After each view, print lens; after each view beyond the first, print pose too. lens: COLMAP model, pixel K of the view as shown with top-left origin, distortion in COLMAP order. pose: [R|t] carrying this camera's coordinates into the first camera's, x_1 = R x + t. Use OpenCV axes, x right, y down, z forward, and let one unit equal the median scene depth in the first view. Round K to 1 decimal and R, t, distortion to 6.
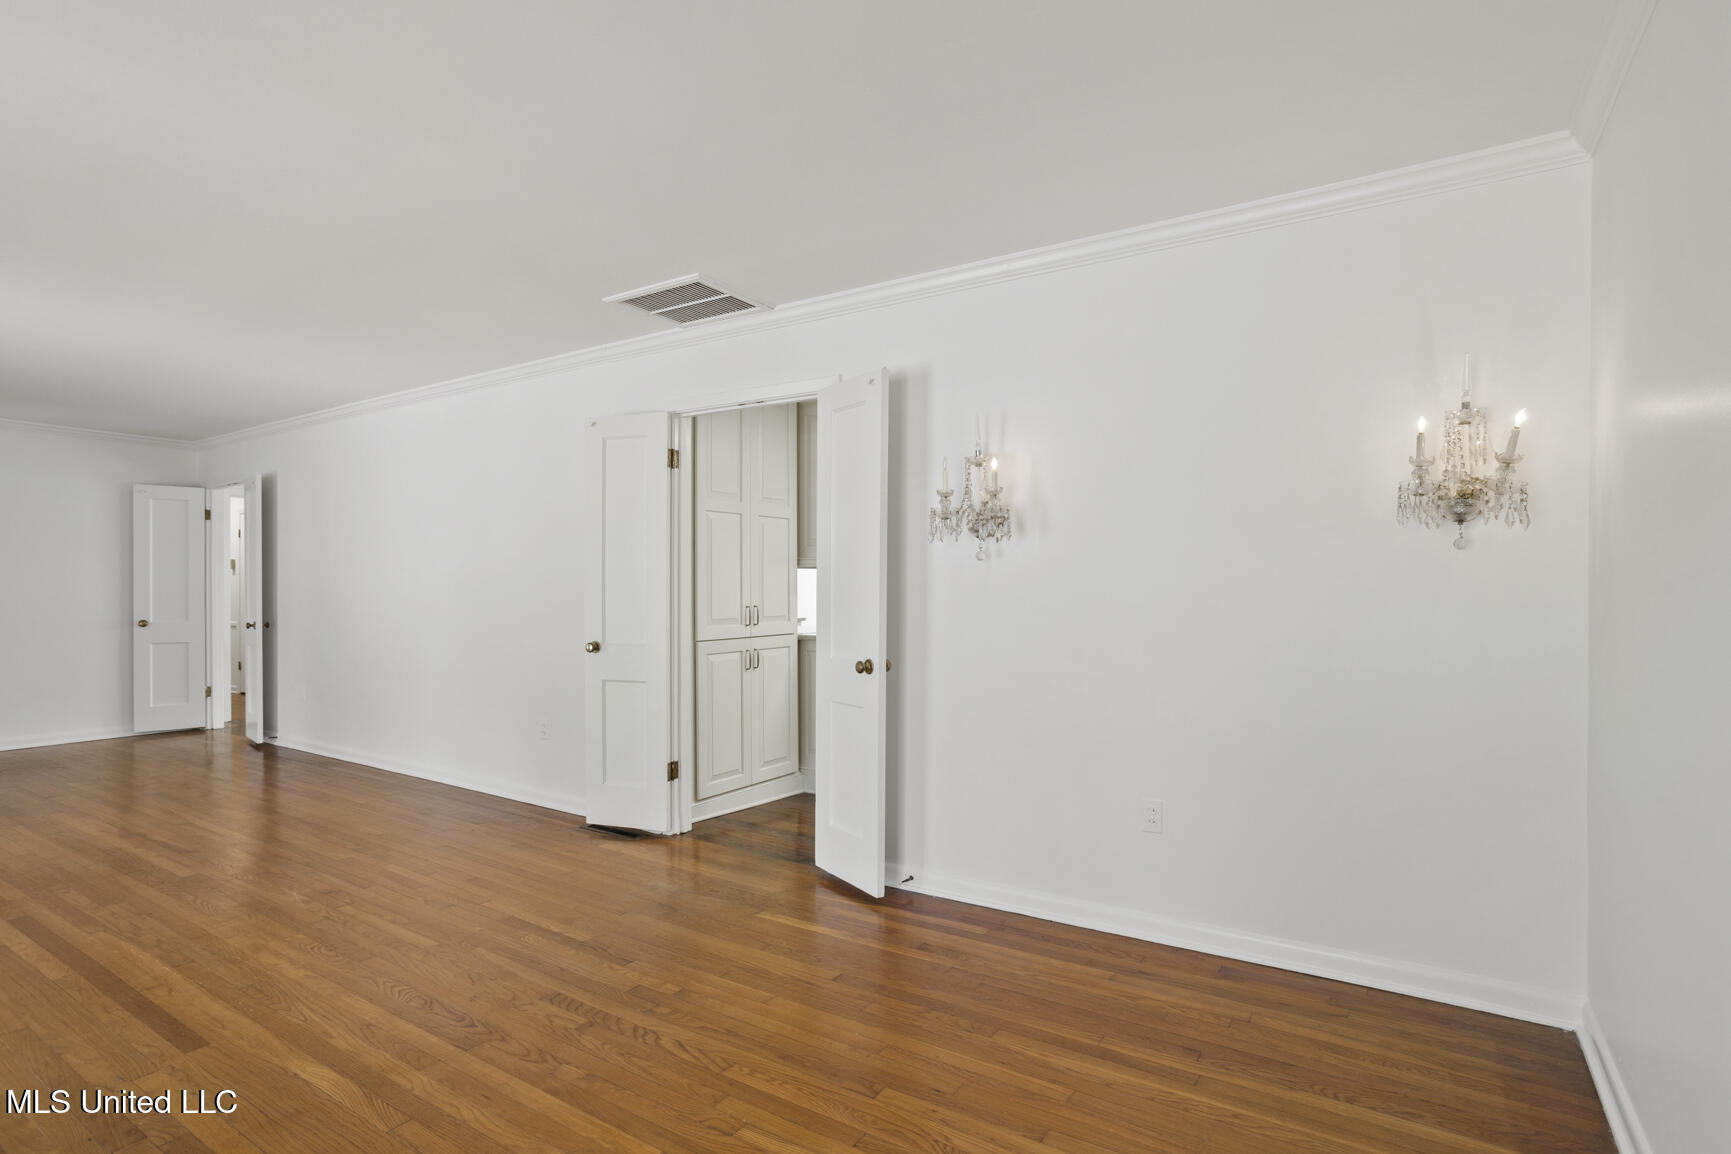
lens RADIAL K [[861.3, 0, 866.2], [0, 861.3, 587.7], [0, 0, 1]] dist [-0.001390, 0.000740]
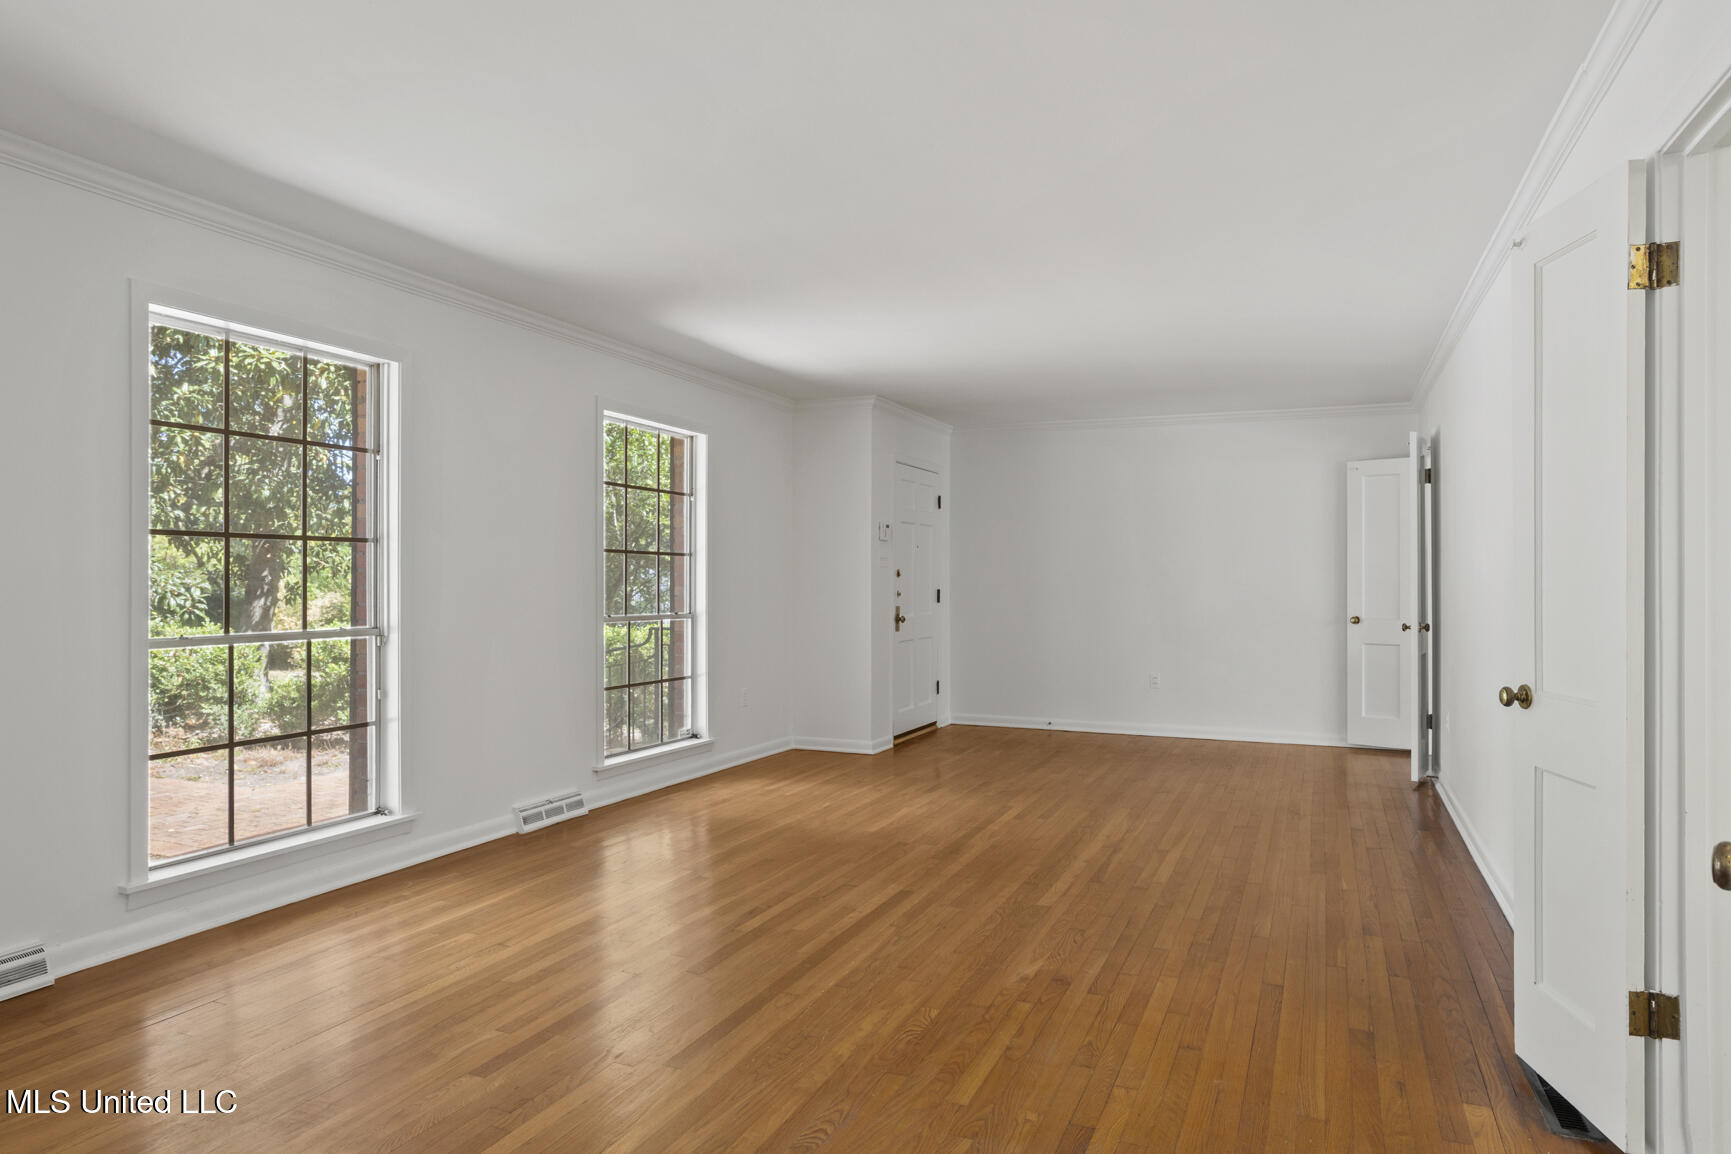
lens RADIAL K [[1072.4, 0, 906.1], [0, 1072.4, 548.8], [0, 0, 1]] dist [-0.002203, -0.000995]
pose [[0.170481, -0.029722, -0.984913, 0.283461], [-0.000696, 0.999541, -0.030284, 0.004723], [0.985361, 0.005849, 0.170382, 0.690176]]
